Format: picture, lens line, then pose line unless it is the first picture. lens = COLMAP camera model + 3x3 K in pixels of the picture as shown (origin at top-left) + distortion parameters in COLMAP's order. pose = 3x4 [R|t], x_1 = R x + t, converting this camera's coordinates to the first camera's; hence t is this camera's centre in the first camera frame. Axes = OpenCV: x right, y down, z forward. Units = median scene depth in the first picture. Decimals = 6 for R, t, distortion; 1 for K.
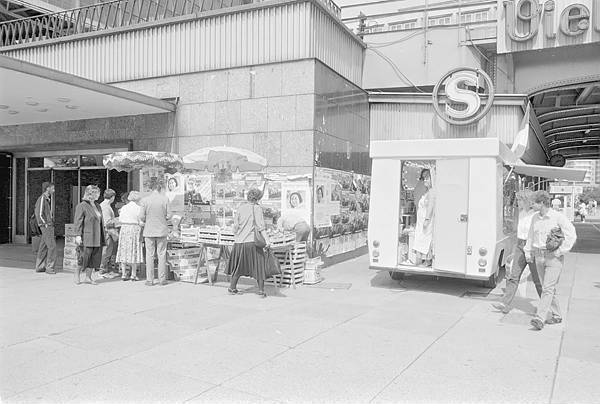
lens RADIAL K [[494.6, 0, 300.0], [0, 494.6, 202.0], [0, 0, 1]] dist [-0.059531, 0.081637]
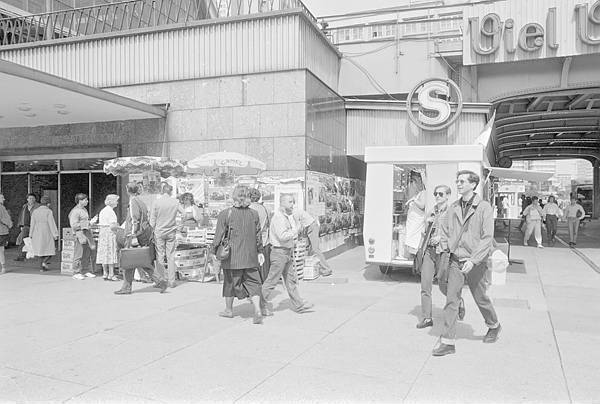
lens RADIAL K [[494.6, 0, 300.0], [0, 494.6, 202.0], [0, 0, 1]] dist [-0.059531, 0.081637]
pose [[0.994348, -0.012328, 0.105448, -0.085415], [0.012562, 0.999920, -0.001563, -0.001472], [-0.105420, 0.002878, 0.994424, -0.052031]]
